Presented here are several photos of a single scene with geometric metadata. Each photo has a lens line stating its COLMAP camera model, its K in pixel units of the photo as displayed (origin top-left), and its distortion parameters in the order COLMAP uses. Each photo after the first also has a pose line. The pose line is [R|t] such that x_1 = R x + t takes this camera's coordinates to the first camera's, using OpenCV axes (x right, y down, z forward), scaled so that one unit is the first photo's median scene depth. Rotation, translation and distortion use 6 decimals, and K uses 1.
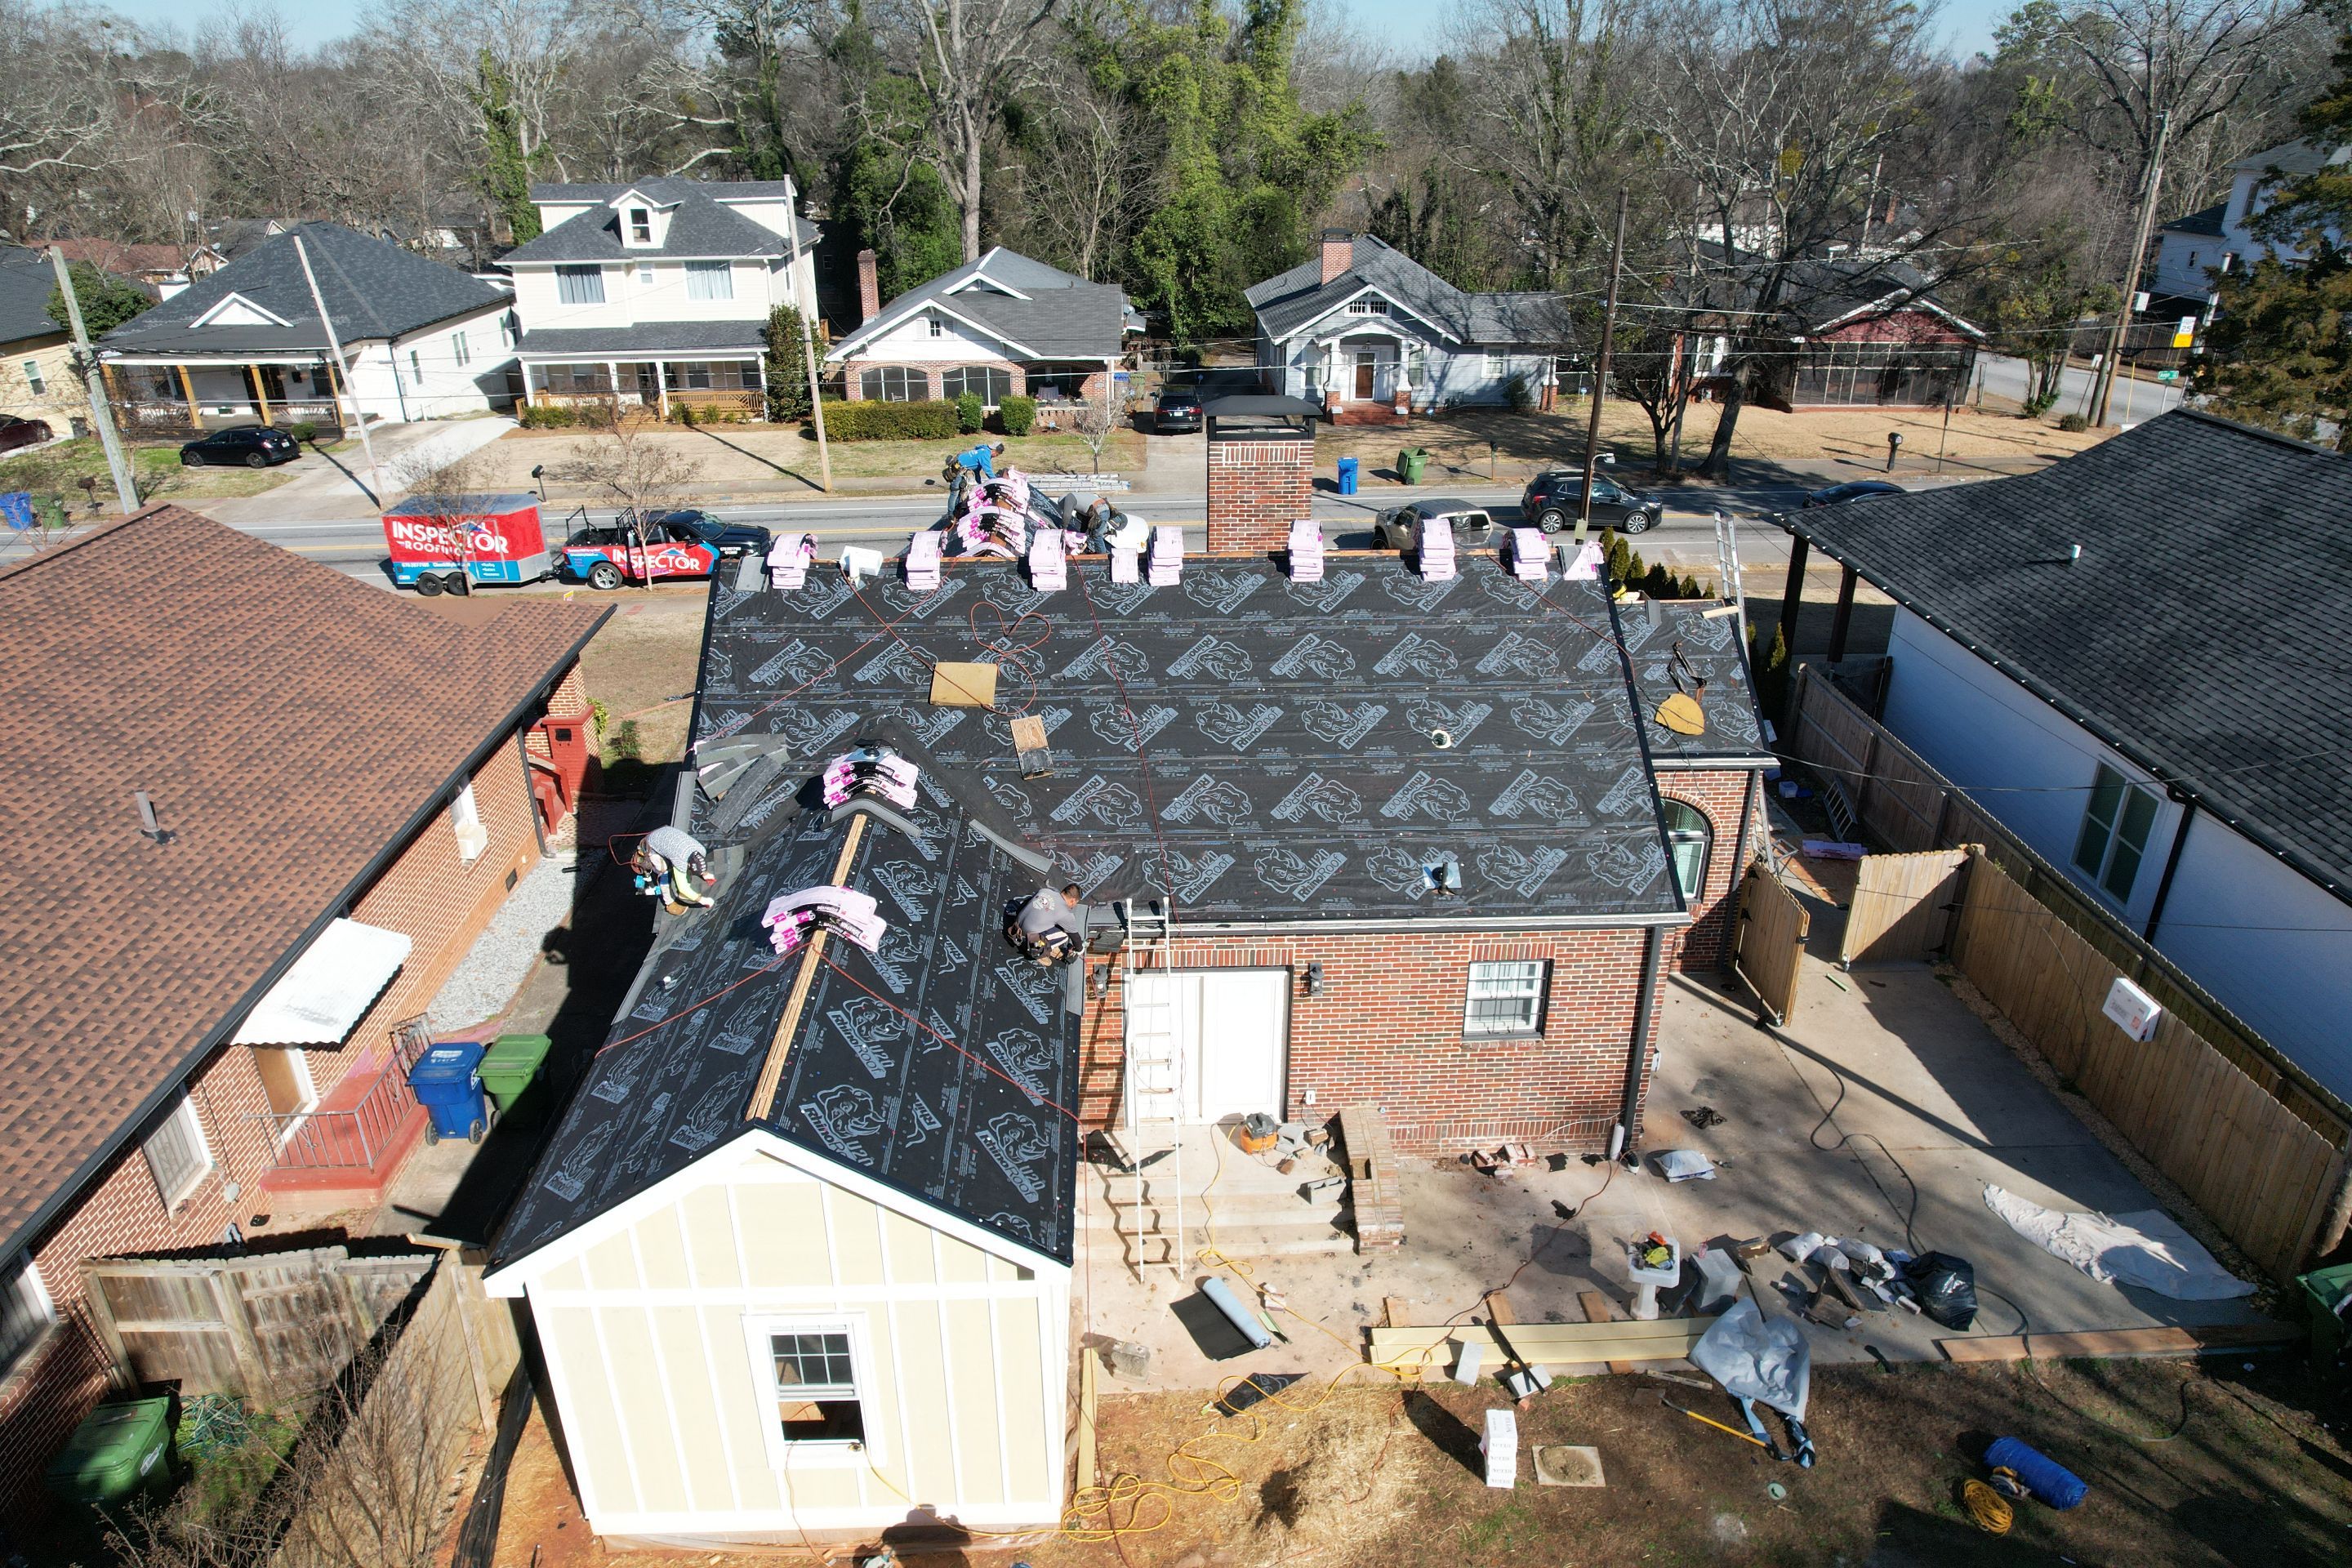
lens RADIAL K [[1499.8, 0, 1180.5], [0, 1499.8, 788.0], [0, 0, 1]] dist [-0.075800, 0.067258]
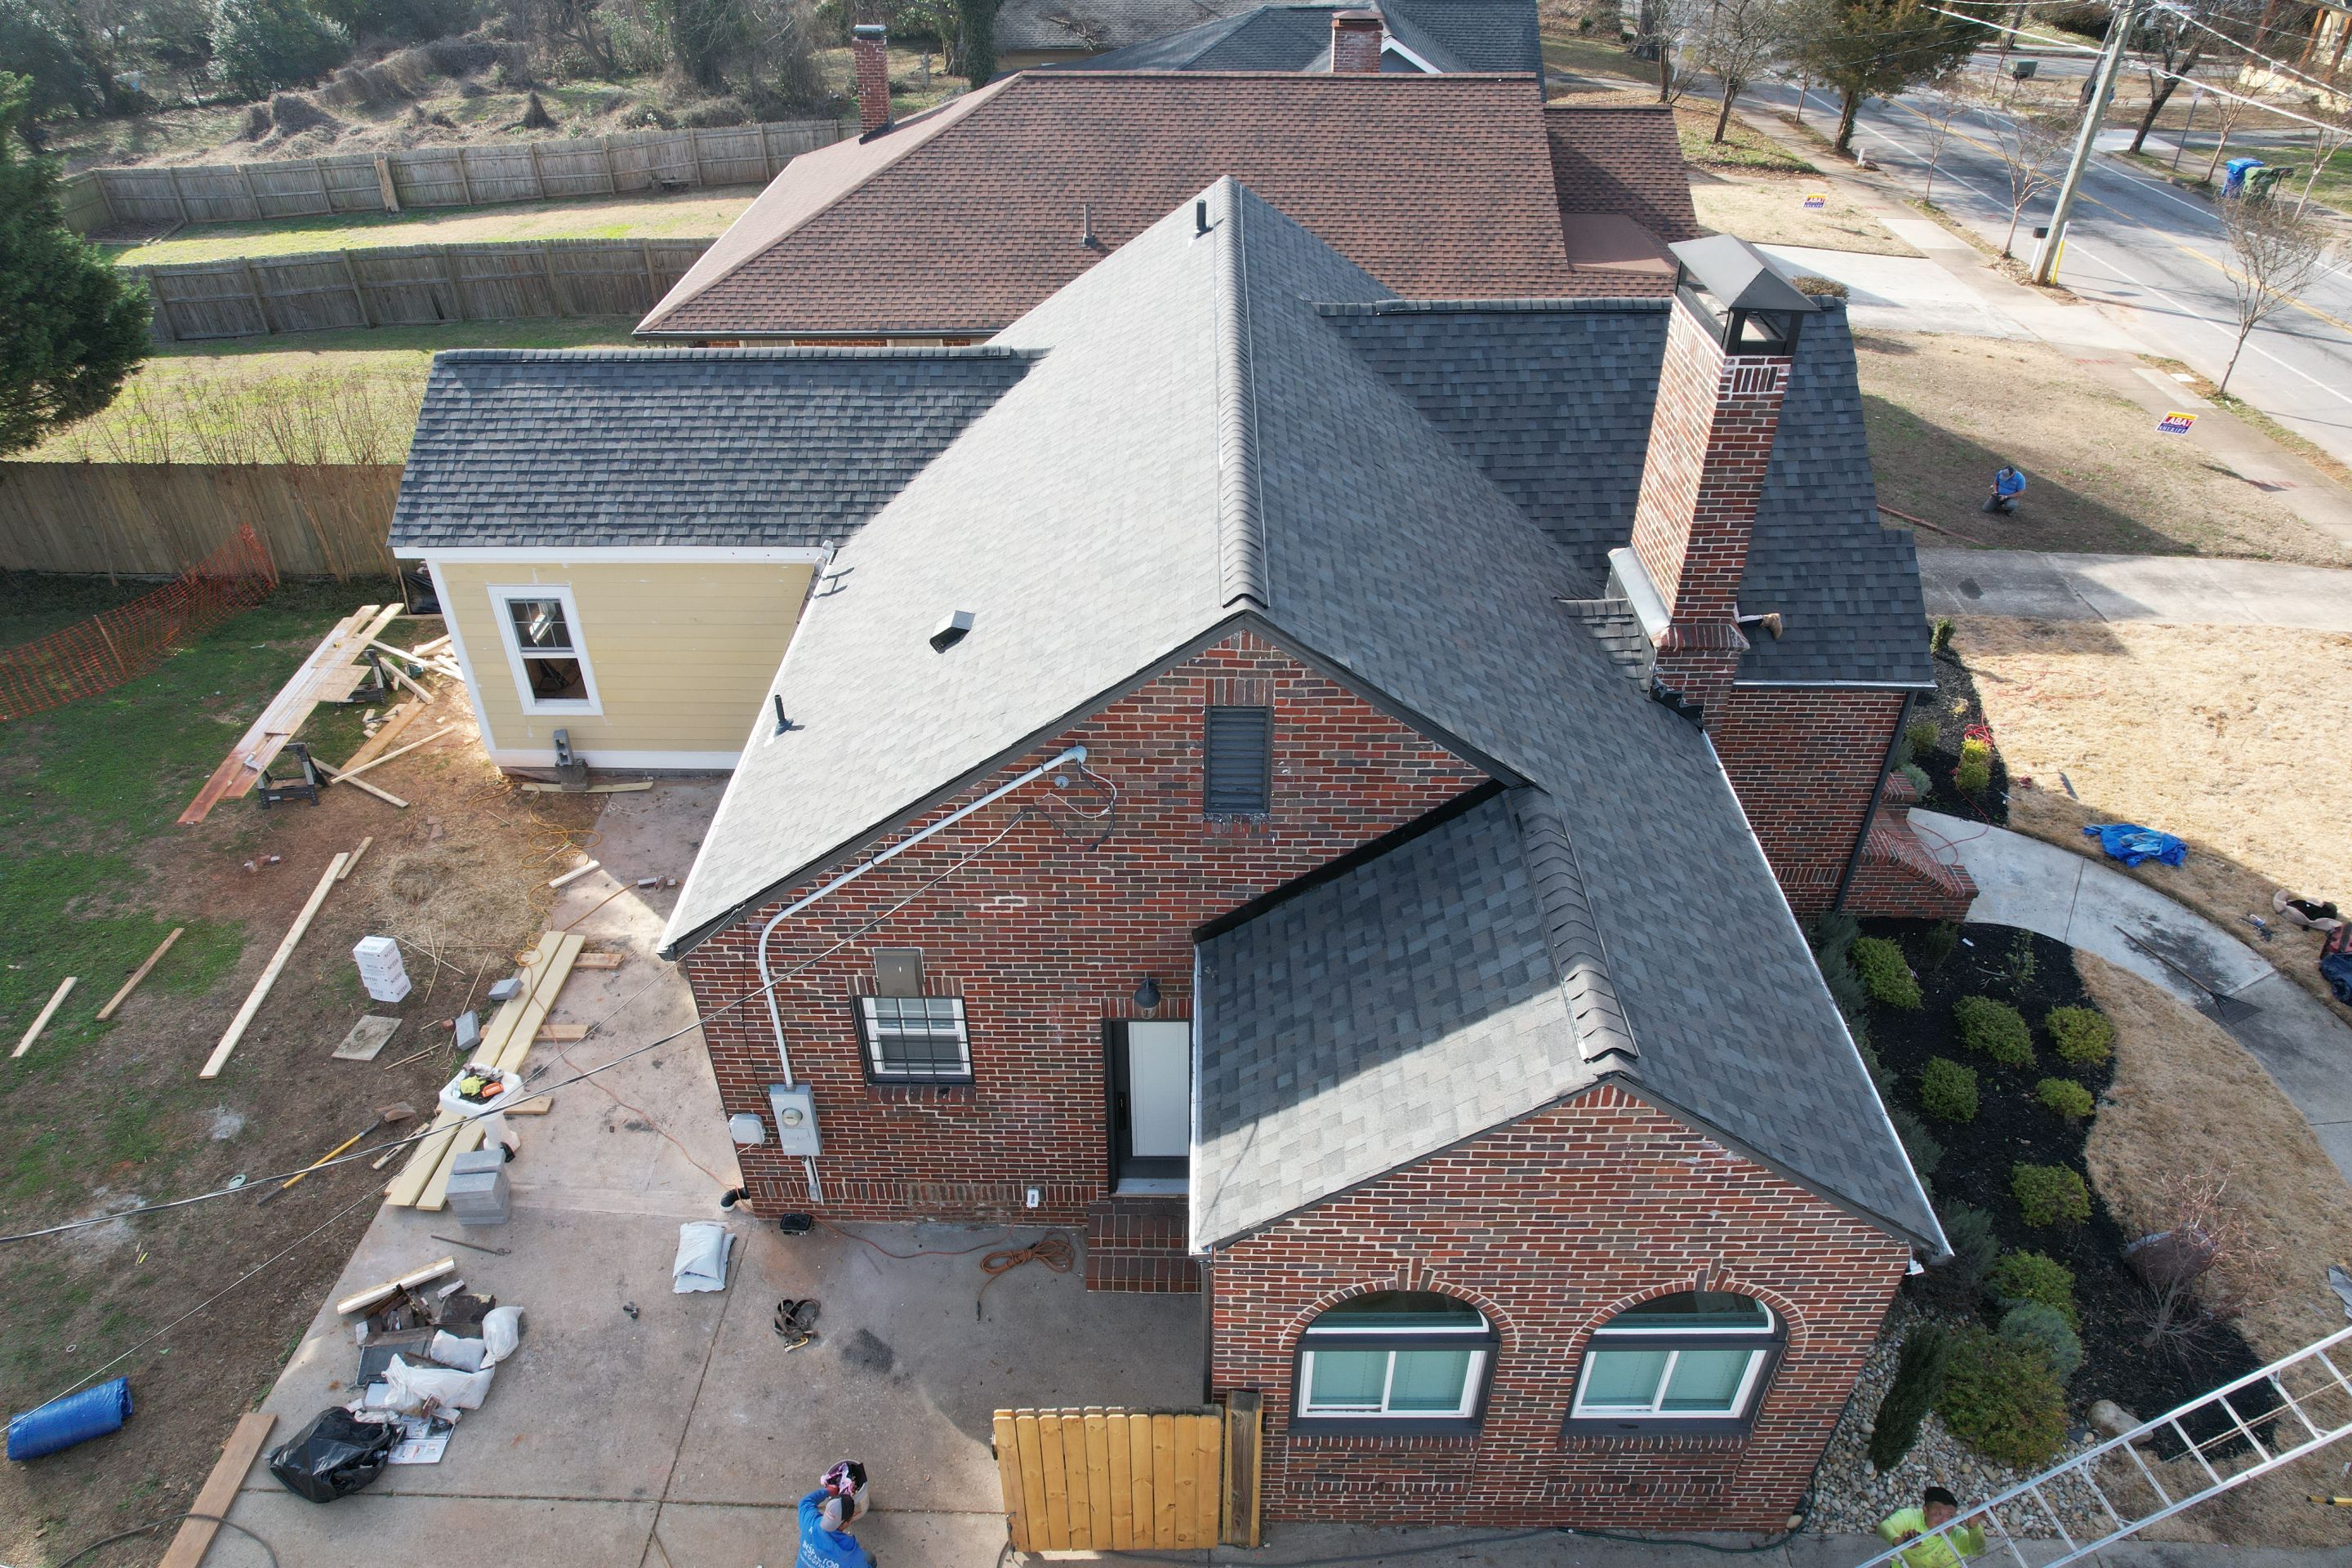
lens RADIAL K [[1499.8, 0, 1175.2], [0, 1499.8, 785.3], [0, 0, 1]] dist [-0.075800, 0.067258]
pose [[-0.058309, 0.582293, -0.810885, 0.666806], [-0.425907, 0.720125, 0.547744, -0.352485], [0.902886, 0.377300, 0.206013, 0.825845]]
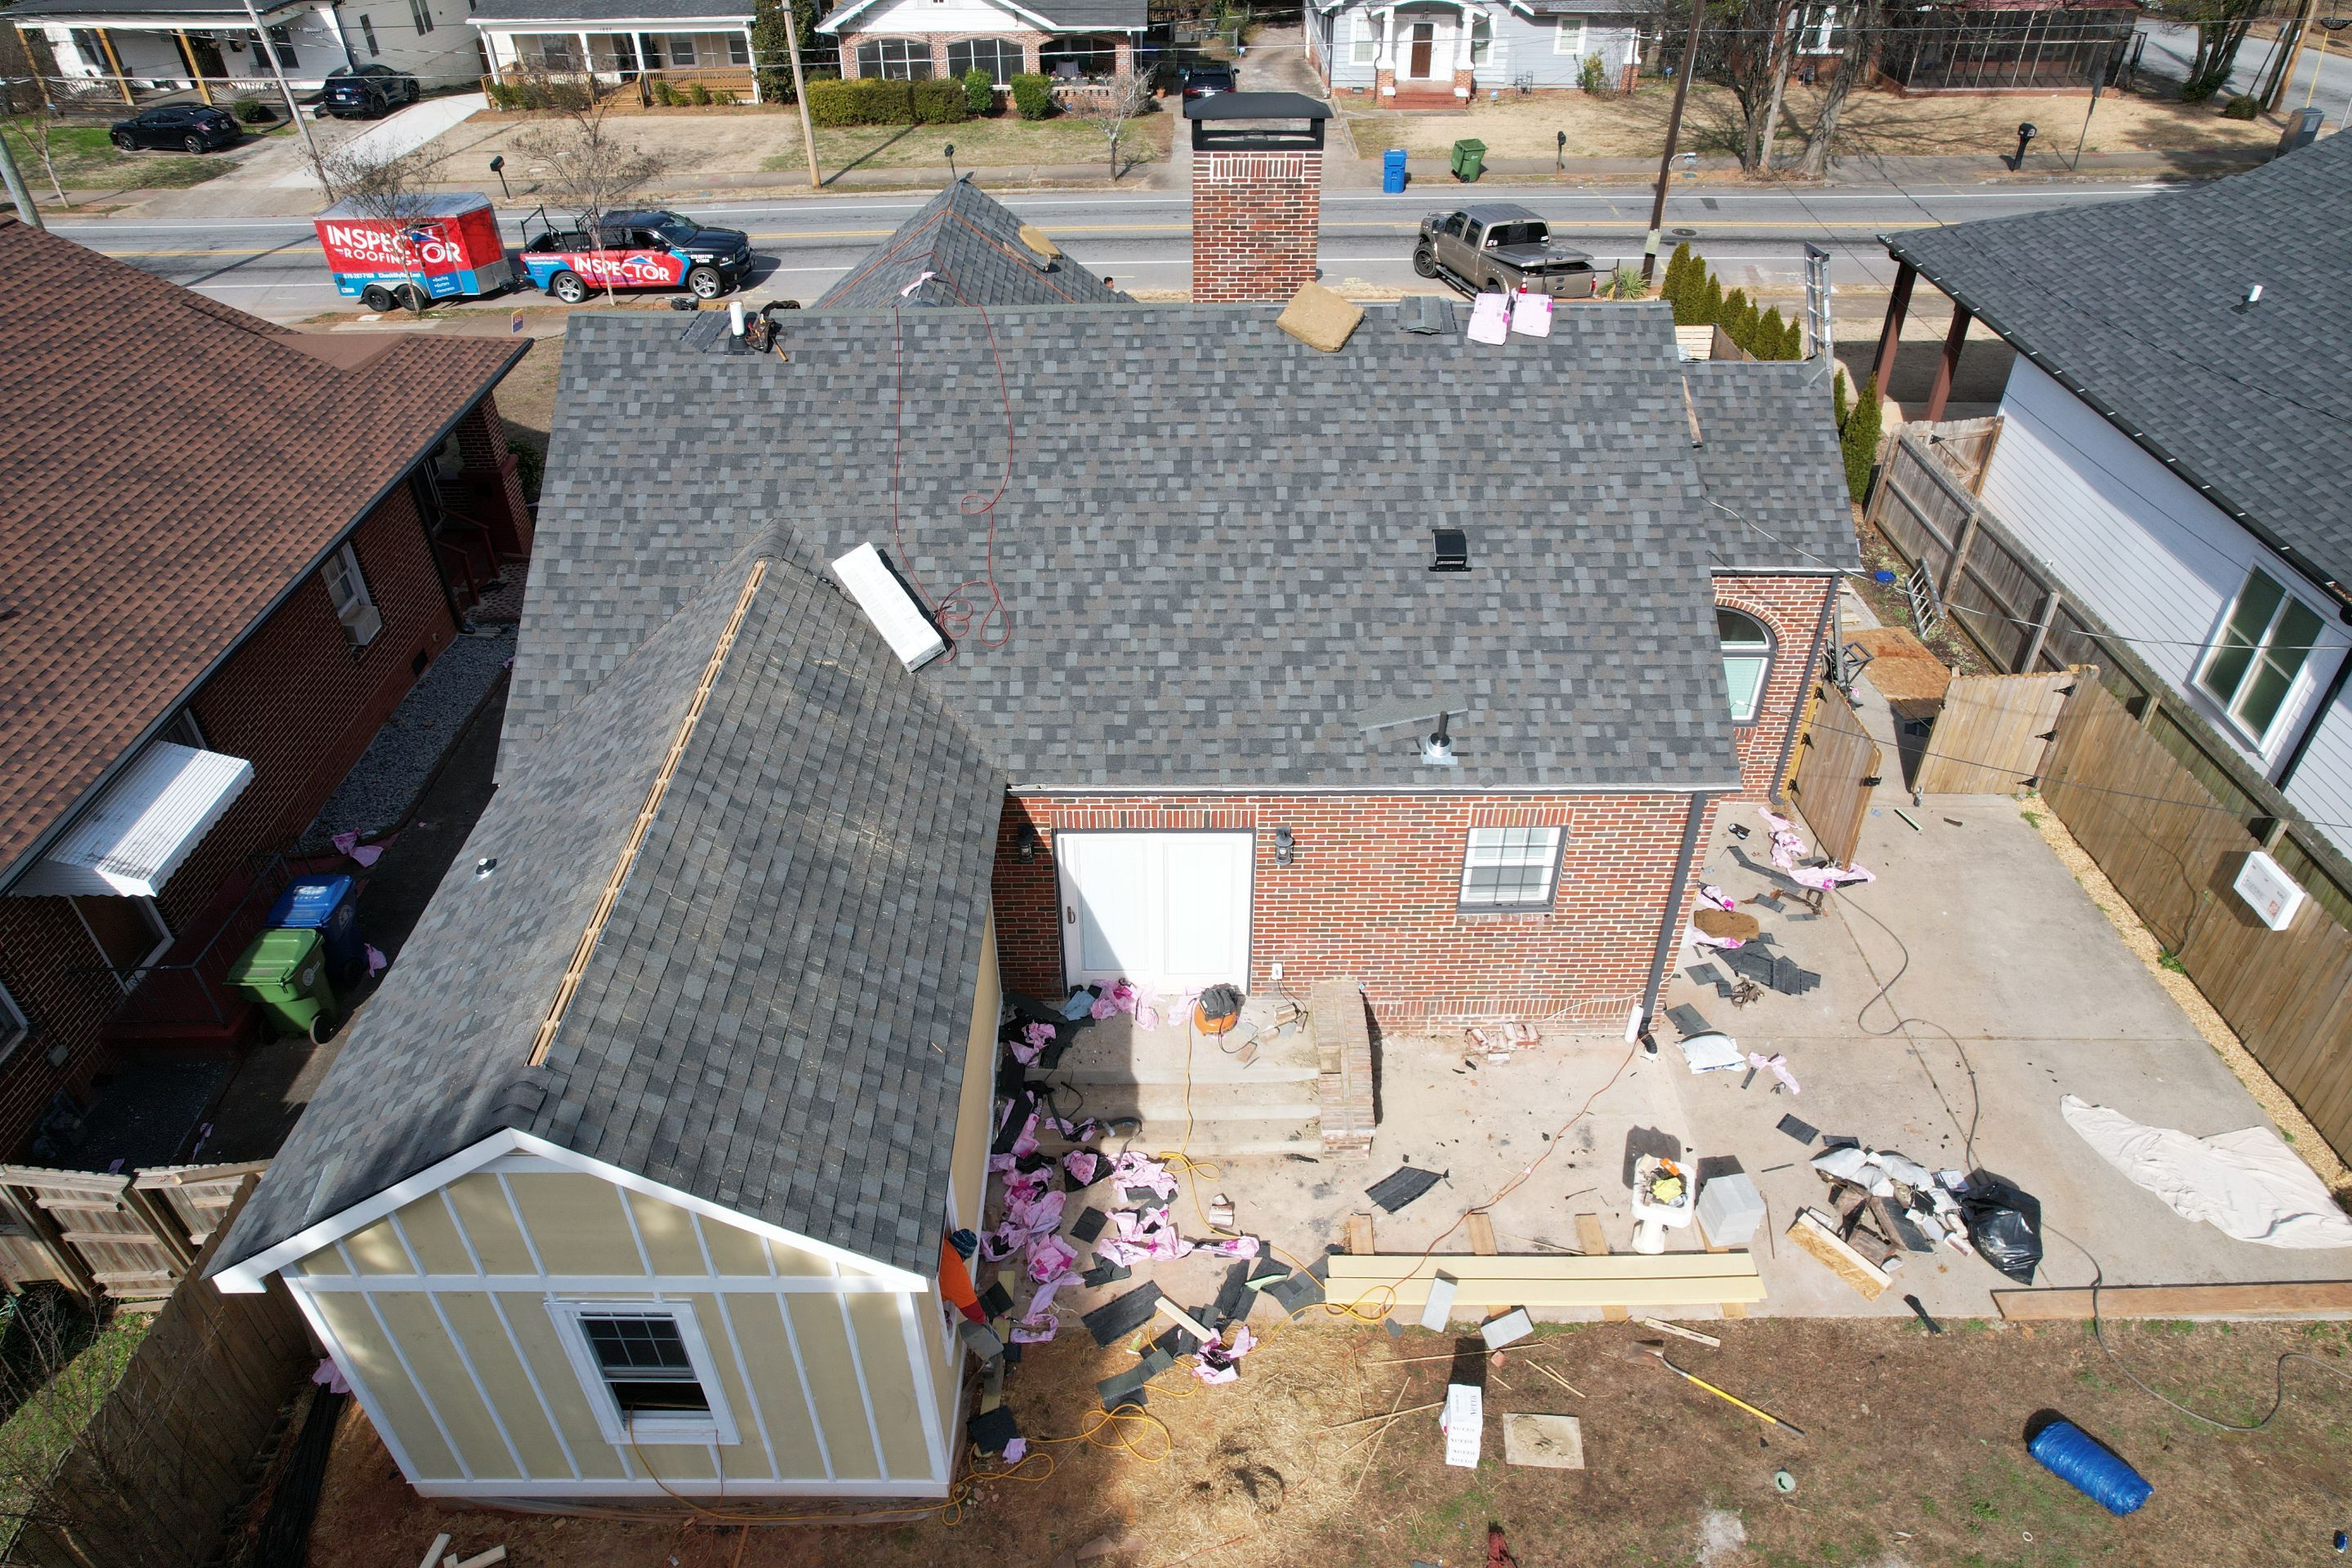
lens RADIAL K [[1499.8, 0, 1178.0], [0, 1499.8, 786.1], [0, 0, 1]] dist [-0.075800, 0.067258]
pose [[0.999314, 0.018941, -0.031818, 0.046378], [-0.012360, 0.980615, 0.195552, -0.053892], [0.034906, -0.195025, 0.980177, 0.146892]]
